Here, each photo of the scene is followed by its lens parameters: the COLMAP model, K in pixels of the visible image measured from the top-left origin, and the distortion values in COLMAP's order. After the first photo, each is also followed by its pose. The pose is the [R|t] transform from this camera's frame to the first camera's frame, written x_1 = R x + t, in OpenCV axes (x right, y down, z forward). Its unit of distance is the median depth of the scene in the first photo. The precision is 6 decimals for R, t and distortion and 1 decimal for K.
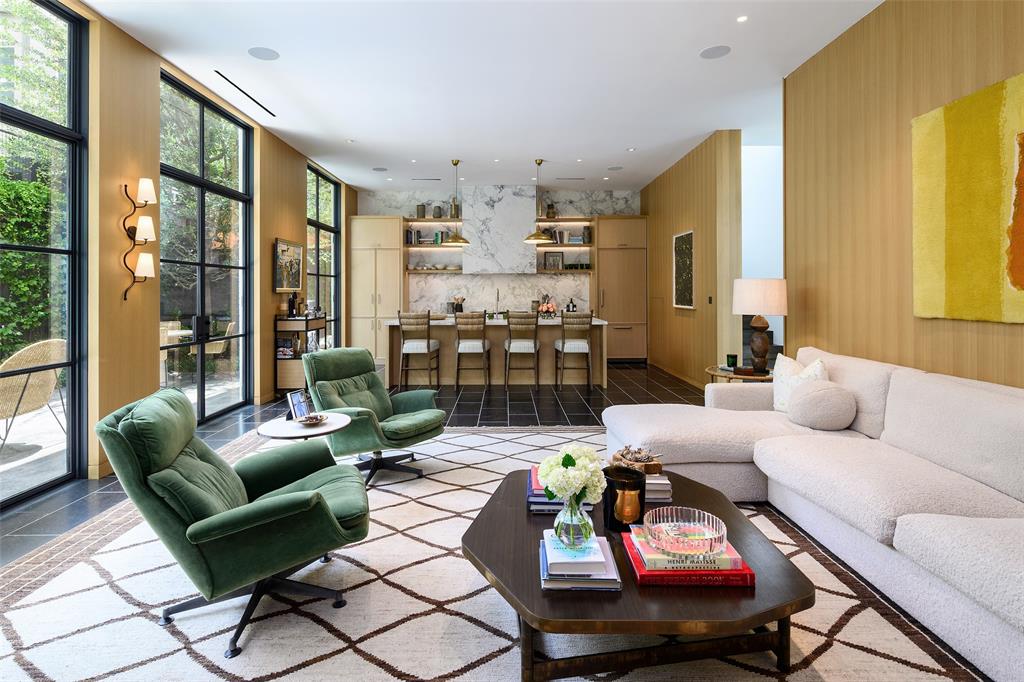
lens RADIAL K [[528.1, 0, 505.1], [0, 528.1, 296.1], [0, 0, 1]] dist [-0.004622, -0.001090]
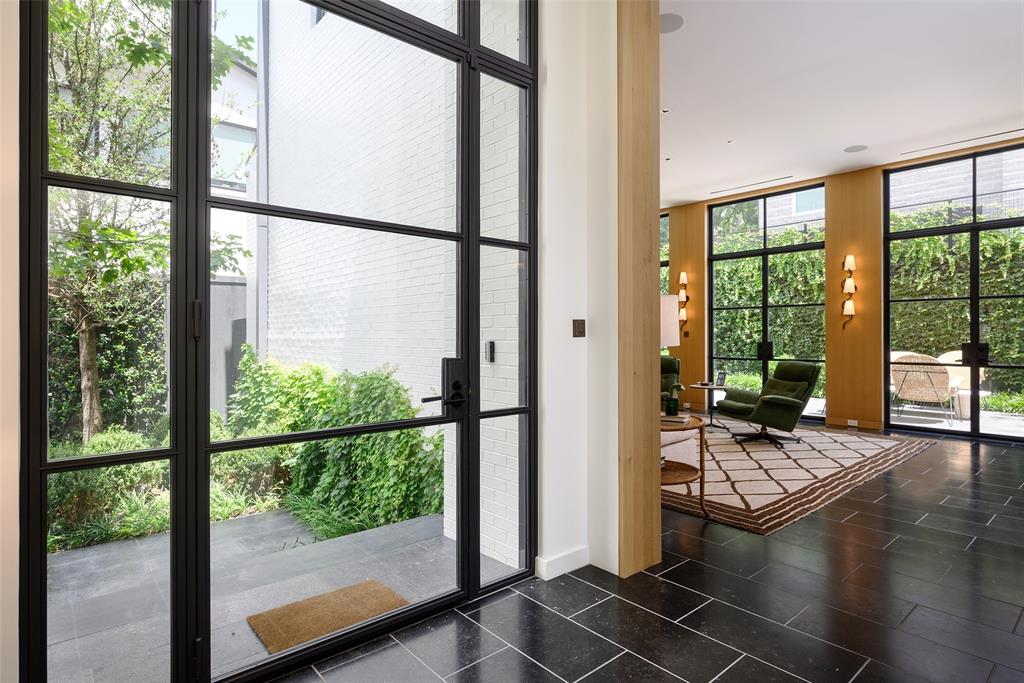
lens RADIAL K [[551.3, 0, 516.2], [0, 551.3, 333.7], [0, 0, 1]] dist [-0.005016, -0.000152]
pose [[-0.755897, -0.000476, -0.654690, 0.679966], [-0.001592, 0.999998, 0.001112, 0.012775], [0.654688, 0.001882, -0.755896, 0.888917]]
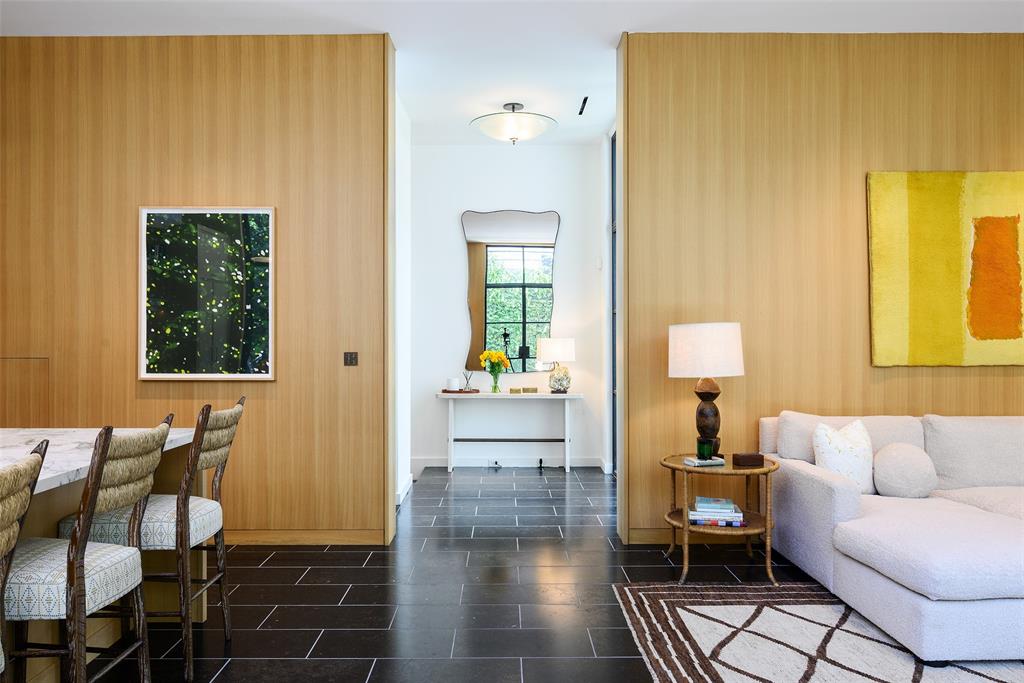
lens RADIAL K [[735.9, 0, 513.6], [0, 735.9, 336.5], [0, 0, 1]] dist [-0.009459, 0.011763]
pose [[-0.008659, 0.003292, 0.999957, -0.288137], [0.009269, 0.999952, -0.003212, -0.008883], [-0.999920, 0.009241, -0.008689, 0.766298]]
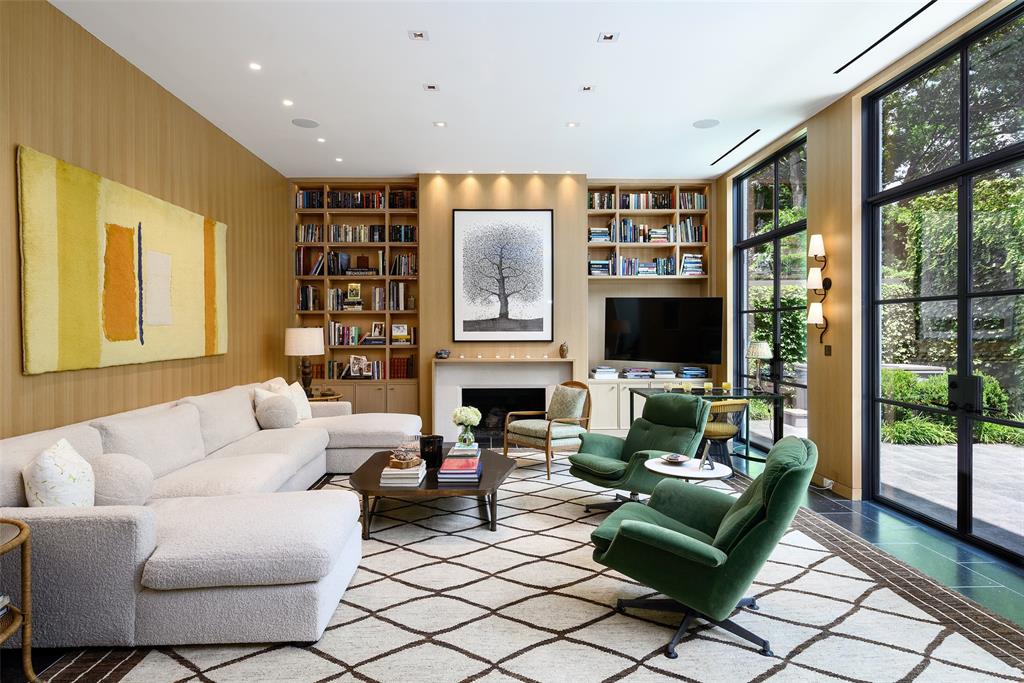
lens RADIAL K [[561.8, 0, 502.5], [0, 561.8, 333.5], [0, 0, 1]] dist [-0.004771, 0.002060]
pose [[-0.999793, 0.006360, -0.019315, 0.003489], [0.006092, 0.999885, 0.013888, -0.016335], [0.019402, 0.013767, -0.999717, 0.869876]]
